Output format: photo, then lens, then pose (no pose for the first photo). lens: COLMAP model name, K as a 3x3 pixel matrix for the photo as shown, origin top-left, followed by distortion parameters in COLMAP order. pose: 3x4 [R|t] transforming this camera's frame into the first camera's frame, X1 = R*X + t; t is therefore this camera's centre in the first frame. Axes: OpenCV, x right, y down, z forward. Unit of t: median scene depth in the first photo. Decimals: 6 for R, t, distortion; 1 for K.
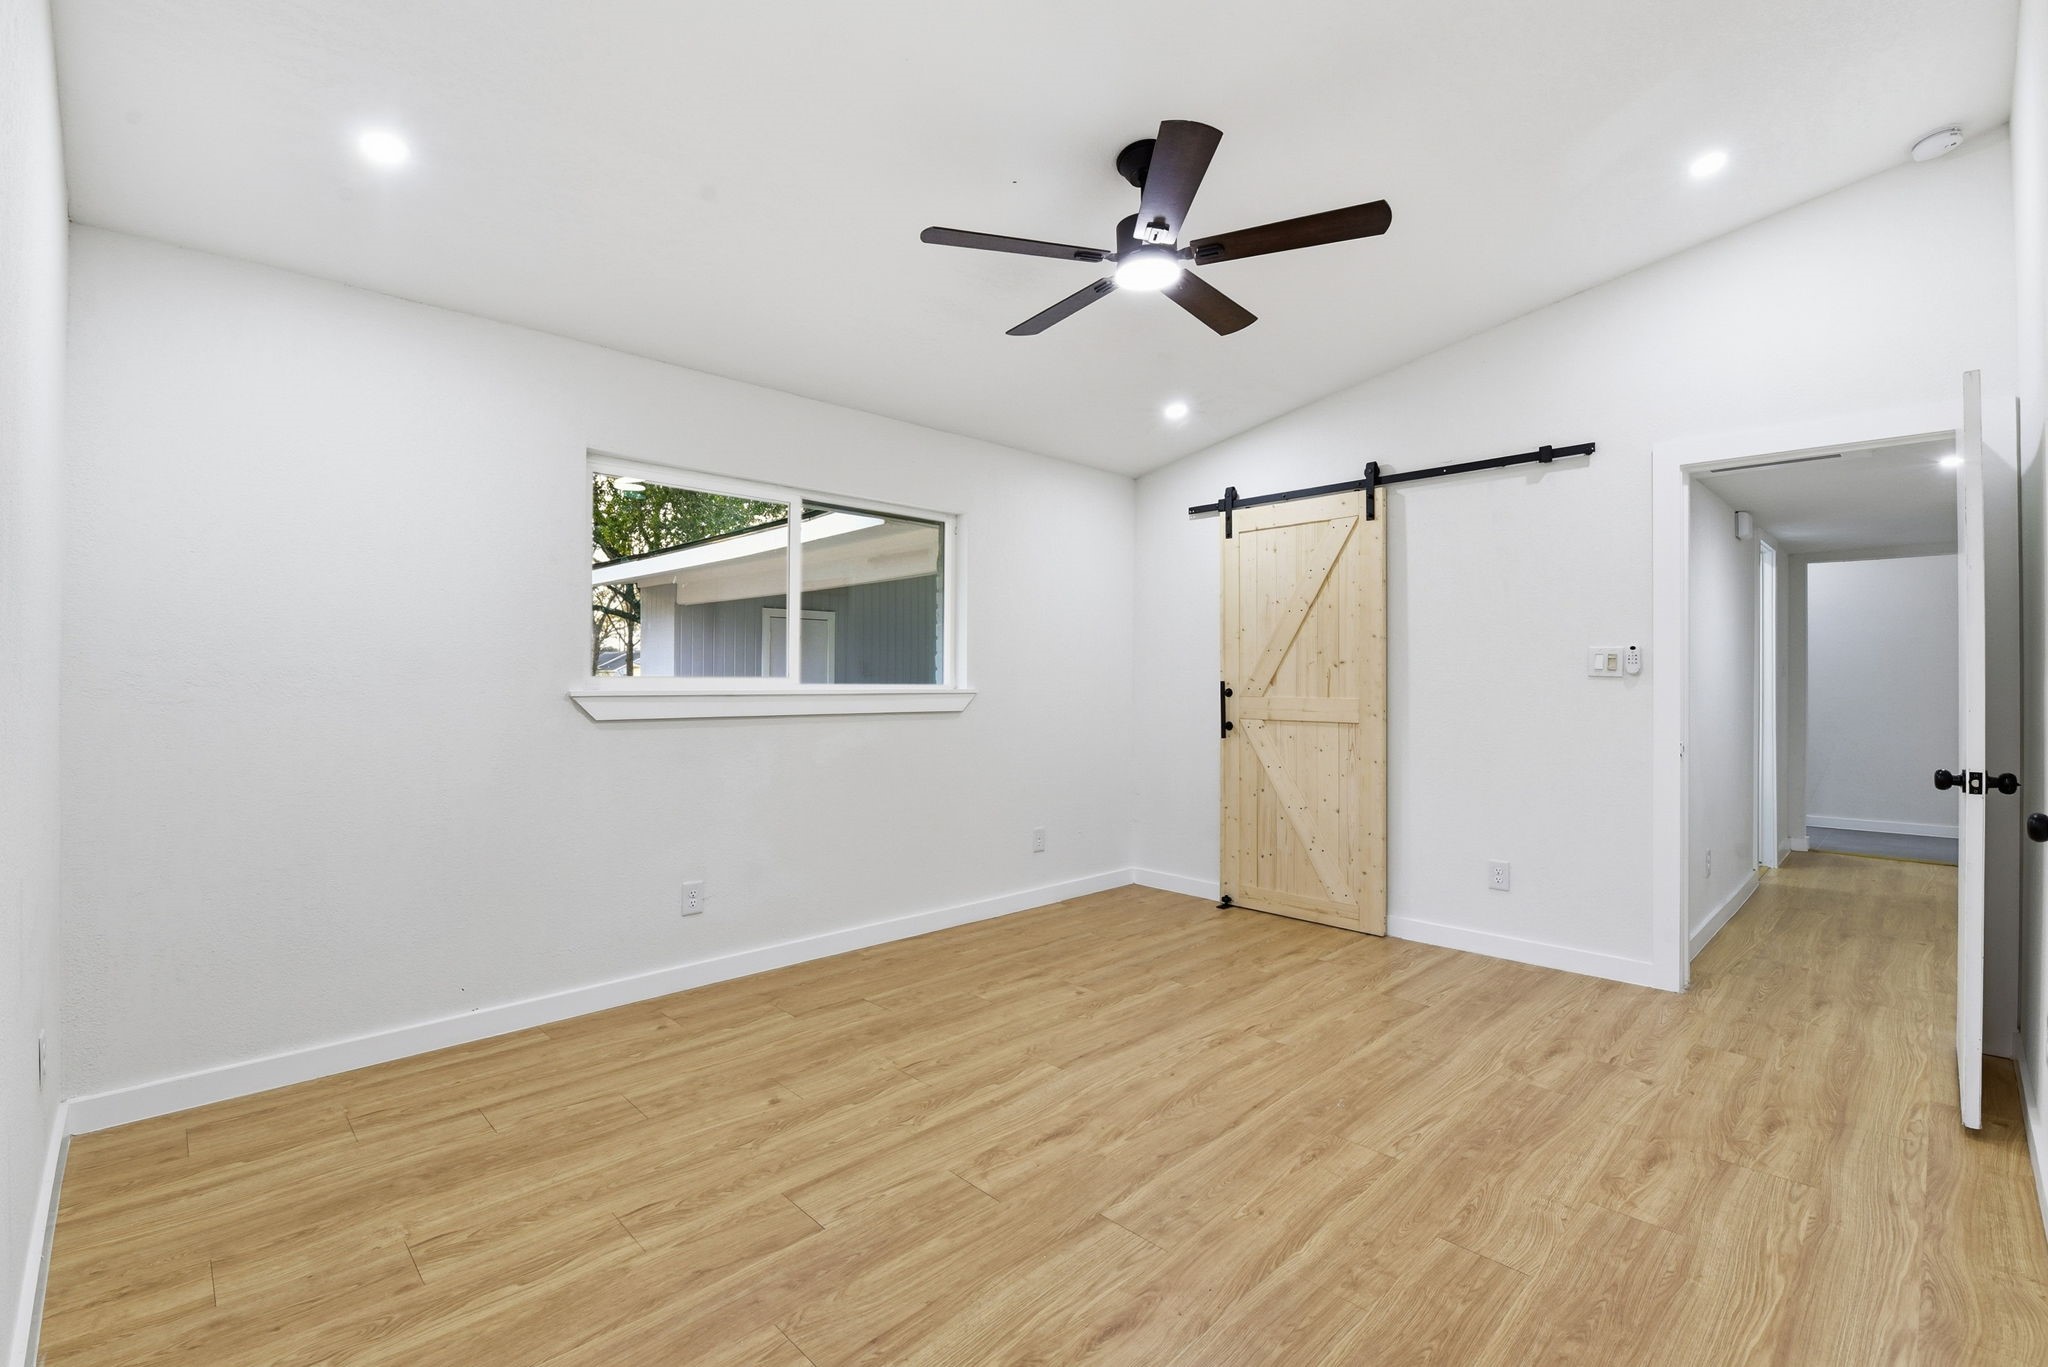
lens RADIAL K [[901.8, 0, 1024.0], [0, 901.8, 683.5], [0, 0, 1]] dist [-0.004431, -0.007731]
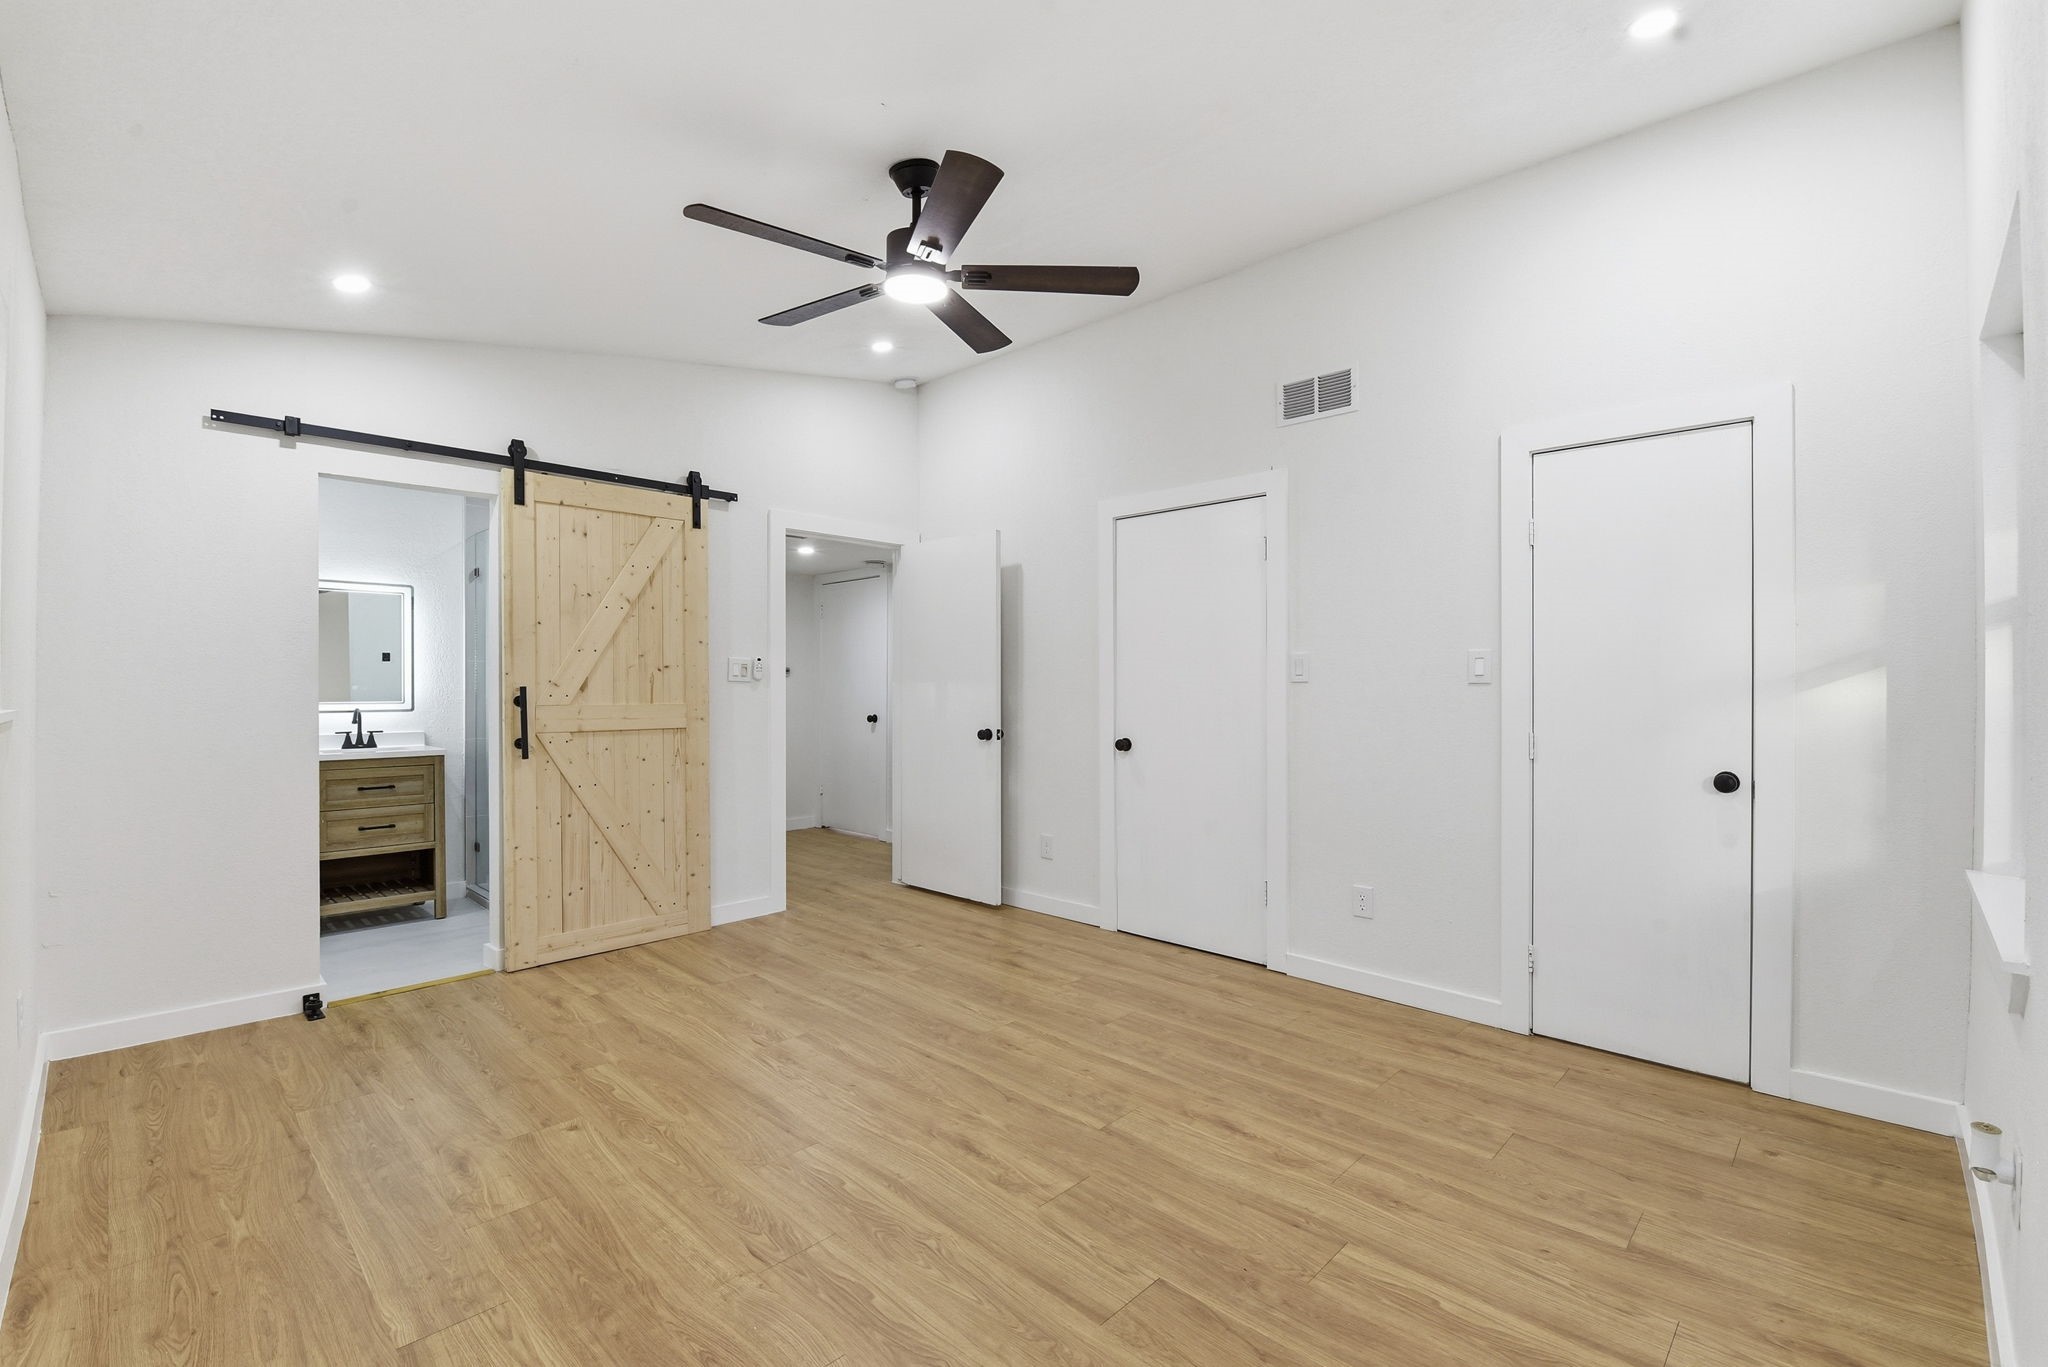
lens RADIAL K [[901.8, 0, 1024.0], [0, 901.8, 683.5], [0, 0, 1]] dist [-0.004431, -0.007731]
pose [[-0.031841, -0.003920, 0.999485, -0.782450], [0.005134, 0.999978, 0.004086, -0.008967], [-0.999480, 0.005261, -0.031820, 0.797377]]
